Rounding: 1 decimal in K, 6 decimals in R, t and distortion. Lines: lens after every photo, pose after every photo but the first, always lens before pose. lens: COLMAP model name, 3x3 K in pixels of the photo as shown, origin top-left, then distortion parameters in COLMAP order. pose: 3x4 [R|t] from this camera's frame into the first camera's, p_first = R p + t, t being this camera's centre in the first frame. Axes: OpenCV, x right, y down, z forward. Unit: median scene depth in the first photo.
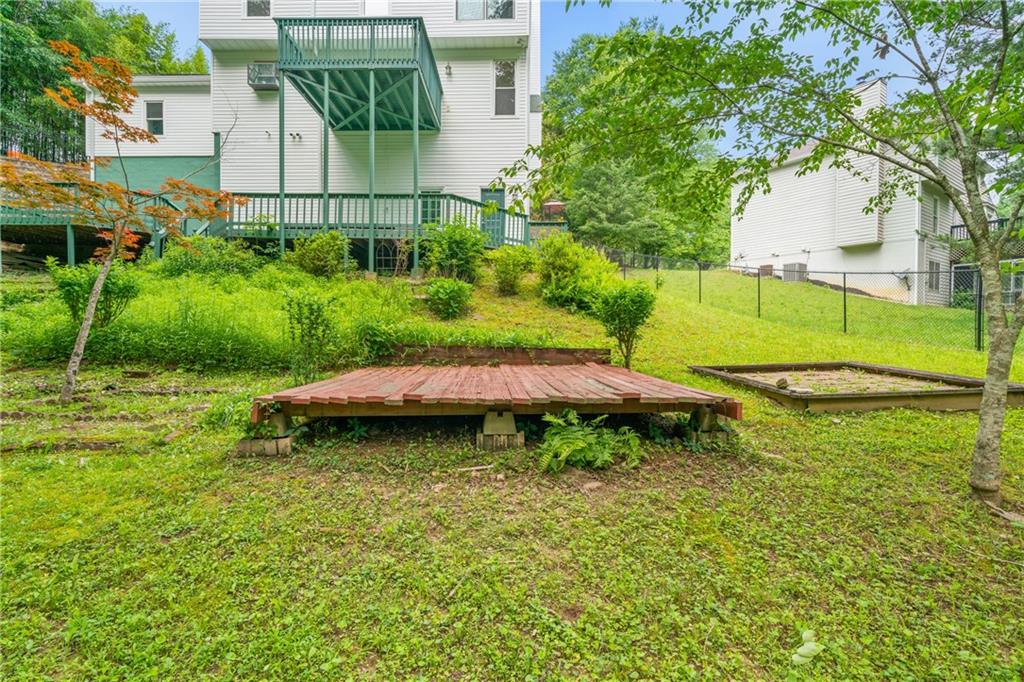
lens RADIAL K [[484.5, 0, 508.1], [0, 484.5, 346.2], [0, 0, 1]] dist [0.002088, -0.000160]
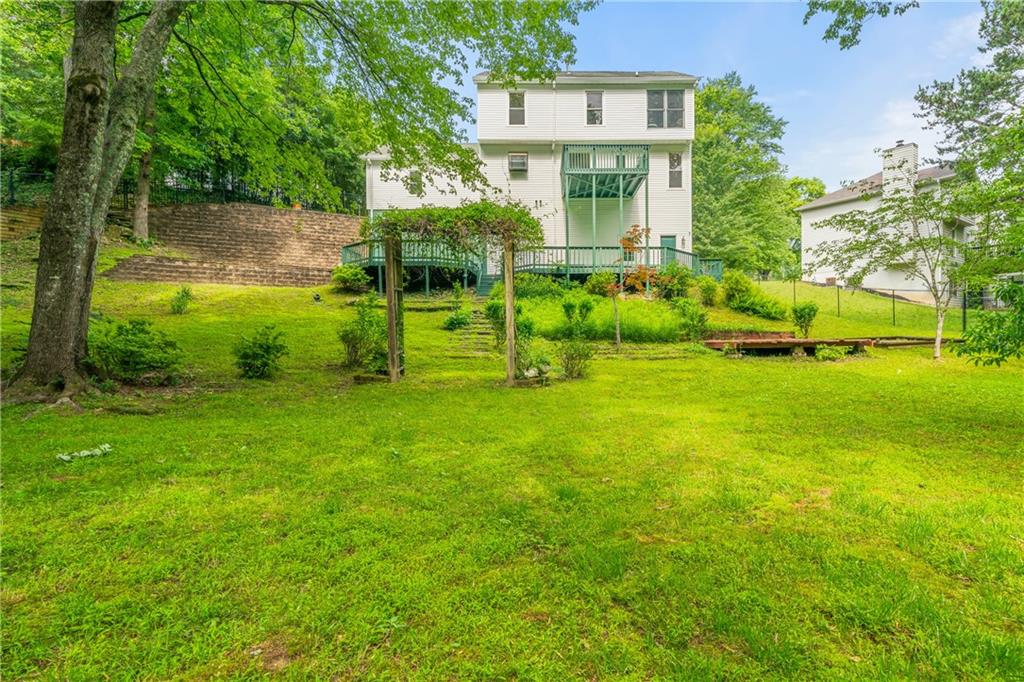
lens RADIAL K [[484.5, 0, 571.3], [0, 484.5, 349.1], [0, 0, 1]] dist [0.002088, -0.000160]
pose [[0.999381, -0.013180, 0.032608, -0.499231], [0.013224, 0.999912, -0.001137, 0.042463], [-0.032590, 0.001568, 0.999468, -0.669754]]
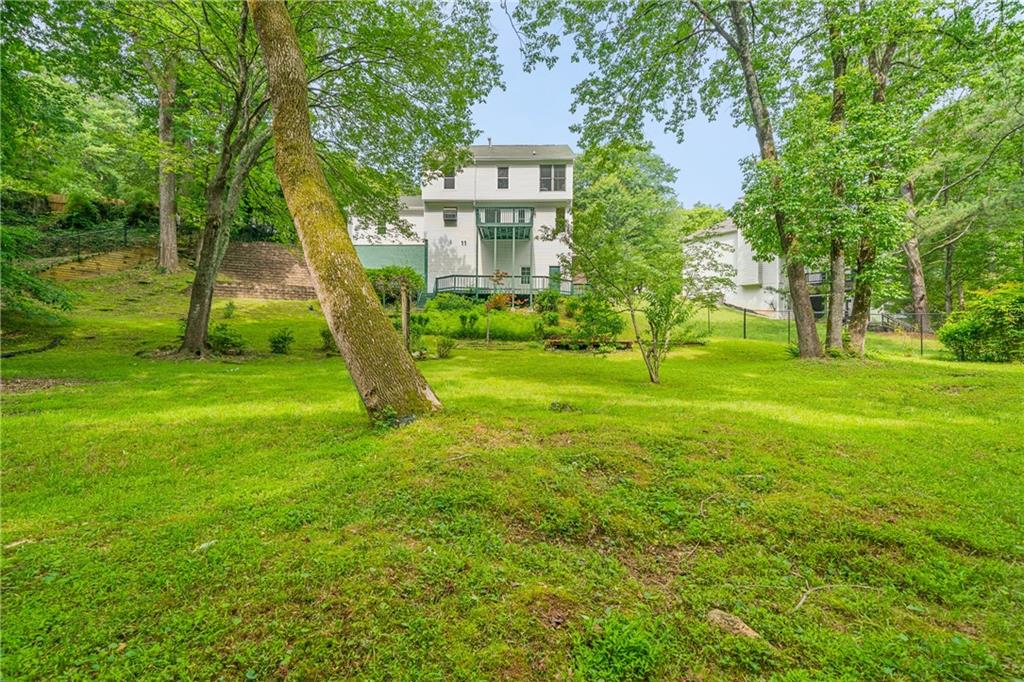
lens RADIAL K [[432.1, 0, 508.4], [0, 432.1, 340.5], [0, 0, 1]] dist [-0.001952, -0.000517]
pose [[0.999681, 0.005474, -0.024643, -0.240004], [-0.005966, 0.999783, -0.019943, 0.060934], [0.024529, 0.020084, 0.999497, -1.183565]]
